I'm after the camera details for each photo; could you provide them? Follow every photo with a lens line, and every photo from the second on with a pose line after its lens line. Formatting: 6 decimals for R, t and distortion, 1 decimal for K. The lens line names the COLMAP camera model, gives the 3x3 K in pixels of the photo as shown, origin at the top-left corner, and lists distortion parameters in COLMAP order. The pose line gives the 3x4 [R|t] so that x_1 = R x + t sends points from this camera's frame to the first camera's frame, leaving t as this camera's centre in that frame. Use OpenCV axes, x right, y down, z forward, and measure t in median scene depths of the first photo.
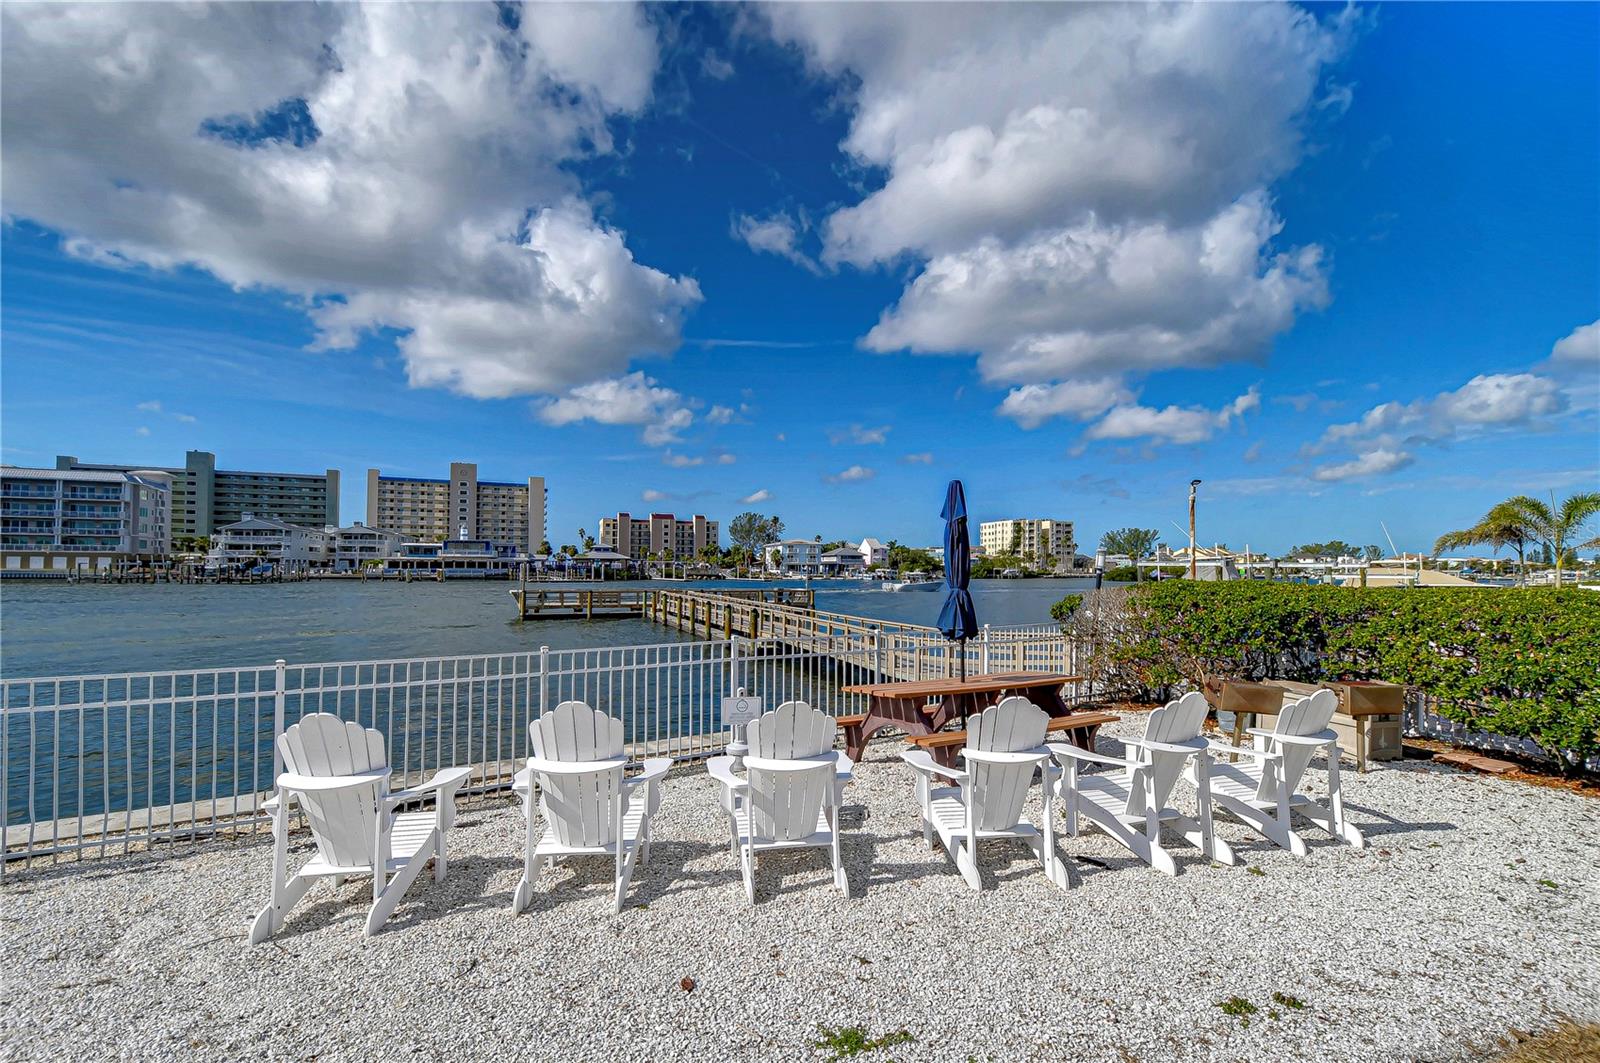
lens RADIAL K [[748.3, 0, 809.6], [0, 748.3, 567.0], [0, 0, 1]] dist [-0.002453, -0.004840]
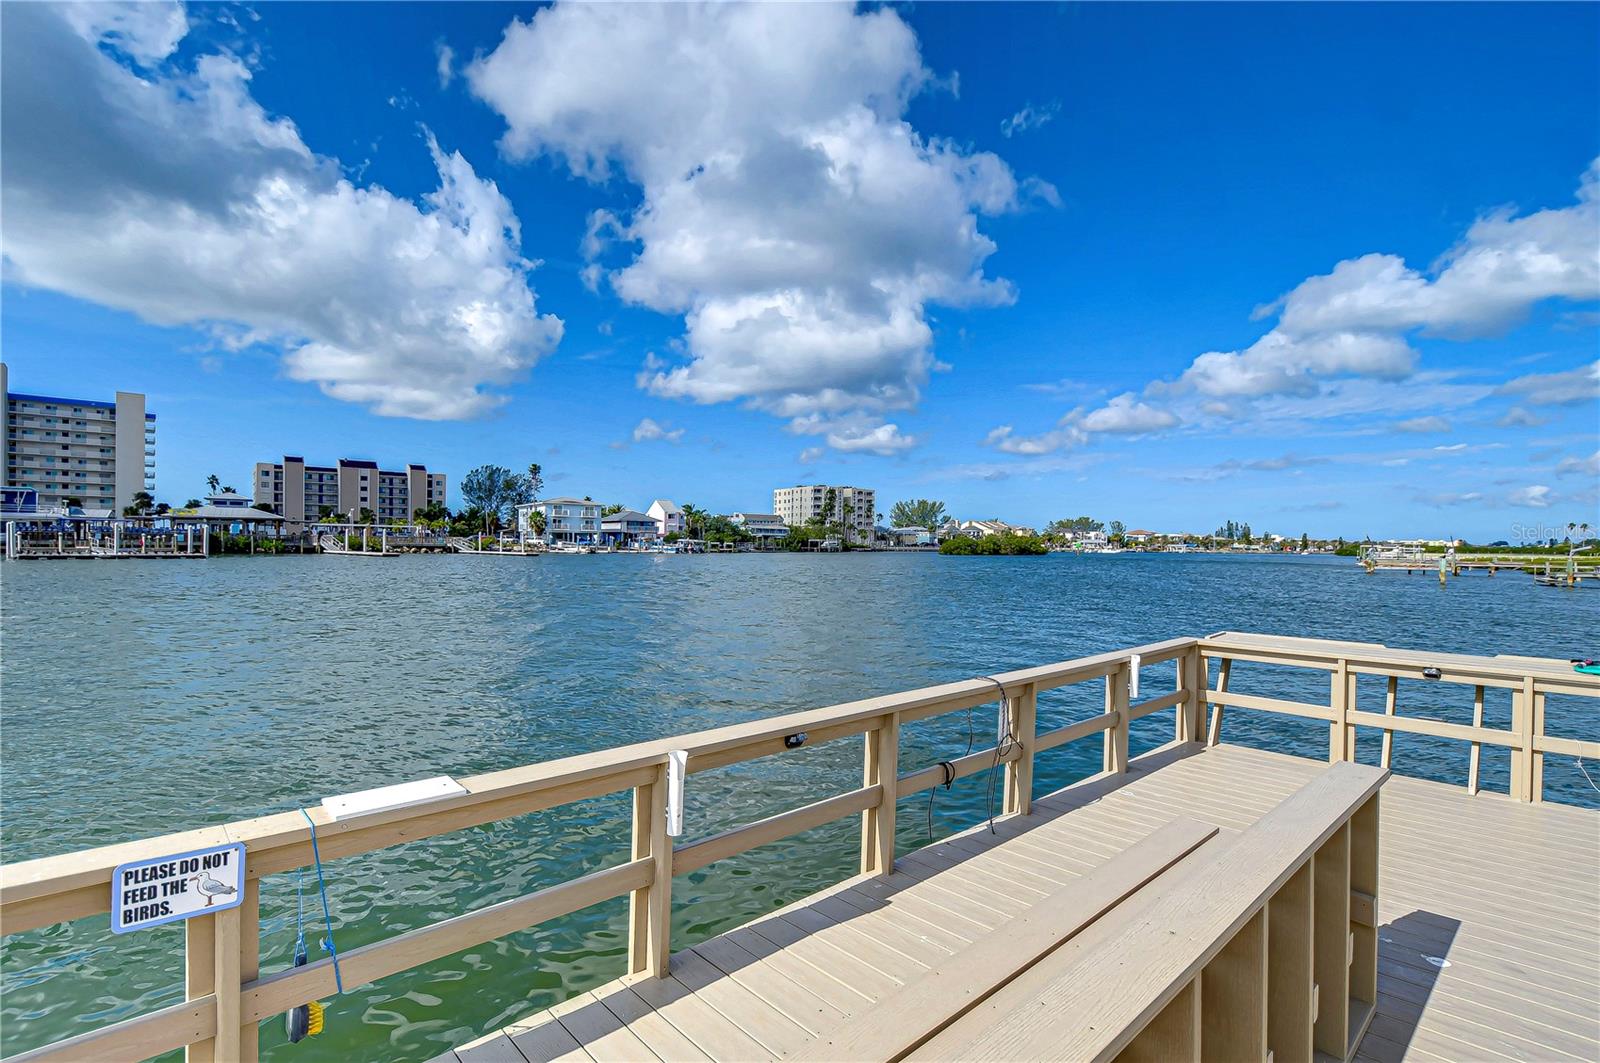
lens RADIAL K [[748.3, 0, 825.7], [0, 748.3, 557.7], [0, 0, 1]] dist [-0.002453, -0.004840]
pose [[0.939510, -0.002199, 0.342515, -0.025982], [-0.005851, 0.999730, 0.022467, 0.003169], [-0.342472, -0.023112, 0.939244, 0.206338]]
